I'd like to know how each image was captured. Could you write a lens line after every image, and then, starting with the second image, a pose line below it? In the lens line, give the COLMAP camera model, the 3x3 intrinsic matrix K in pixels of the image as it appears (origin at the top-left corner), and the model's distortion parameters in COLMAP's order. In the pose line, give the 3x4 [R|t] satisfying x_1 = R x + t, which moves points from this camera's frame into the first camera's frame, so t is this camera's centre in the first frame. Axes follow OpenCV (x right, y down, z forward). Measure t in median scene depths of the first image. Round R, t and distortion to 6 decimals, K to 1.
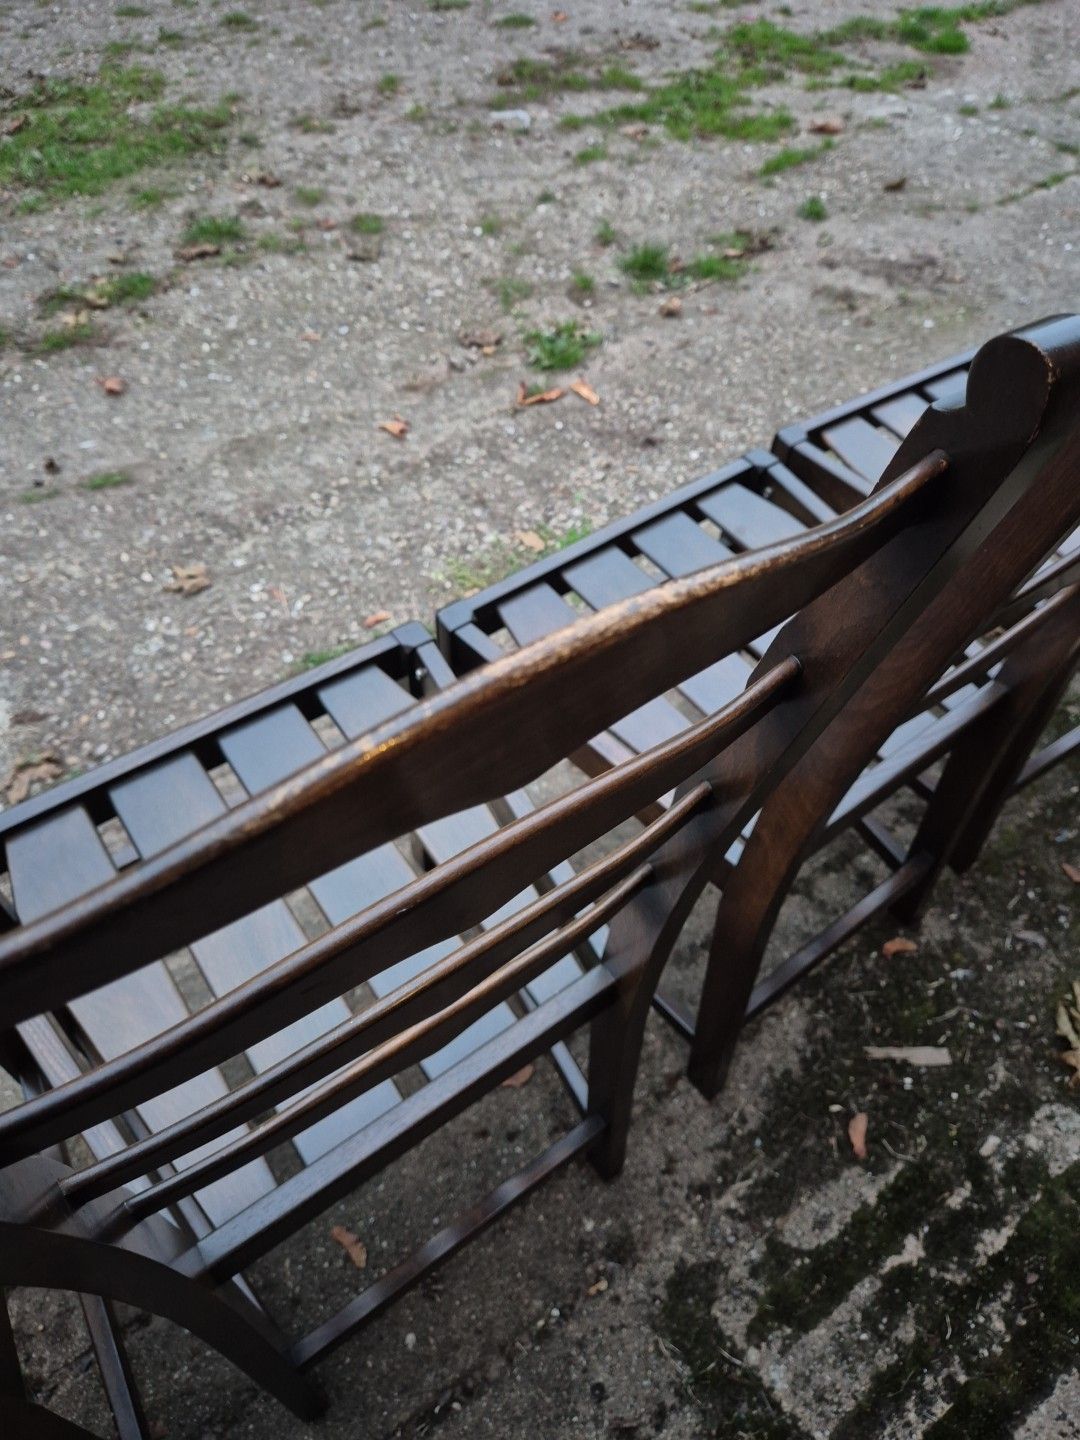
lens RADIAL K [[964.3, 0, 544.4], [0, 964.3, 708.6], [0, 0, 1]] dist [0.062493, -0.061342]
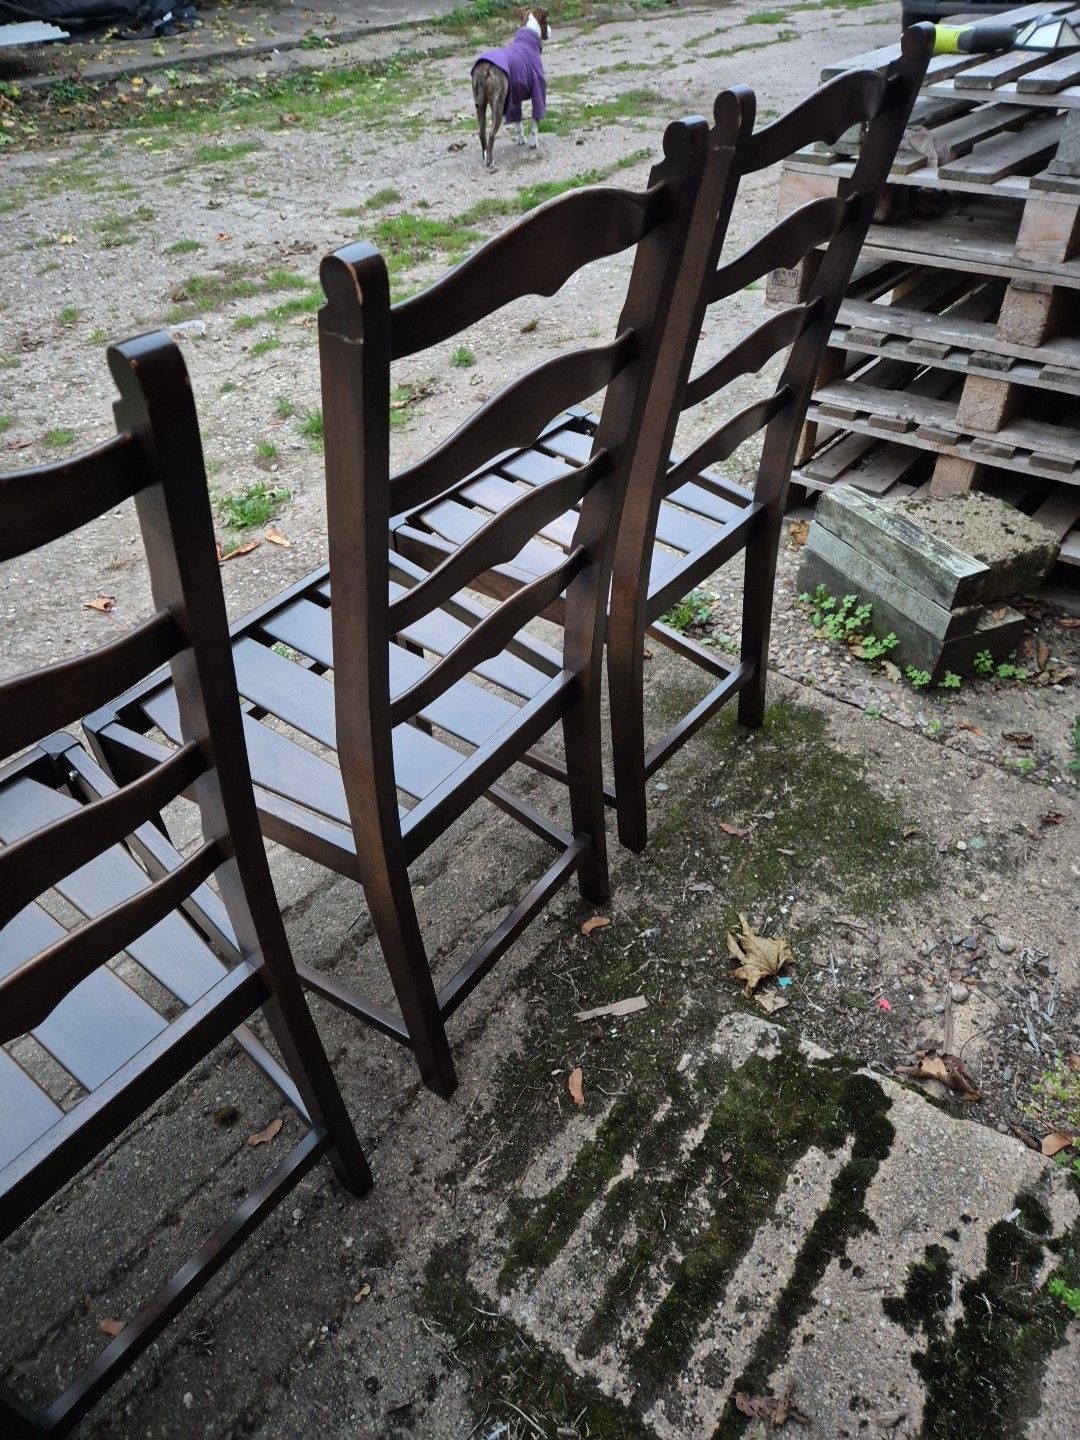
lens RADIAL K [[964.3, 0, 531.9], [0, 964.3, 711.8], [0, 0, 1]] dist [0.062493, -0.061342]
pose [[0.959701, -0.228359, 0.163784, 0.088643], [0.250081, 0.959851, -0.127067, 0.070546], [-0.128192, 0.162906, 0.978278, -0.077744]]
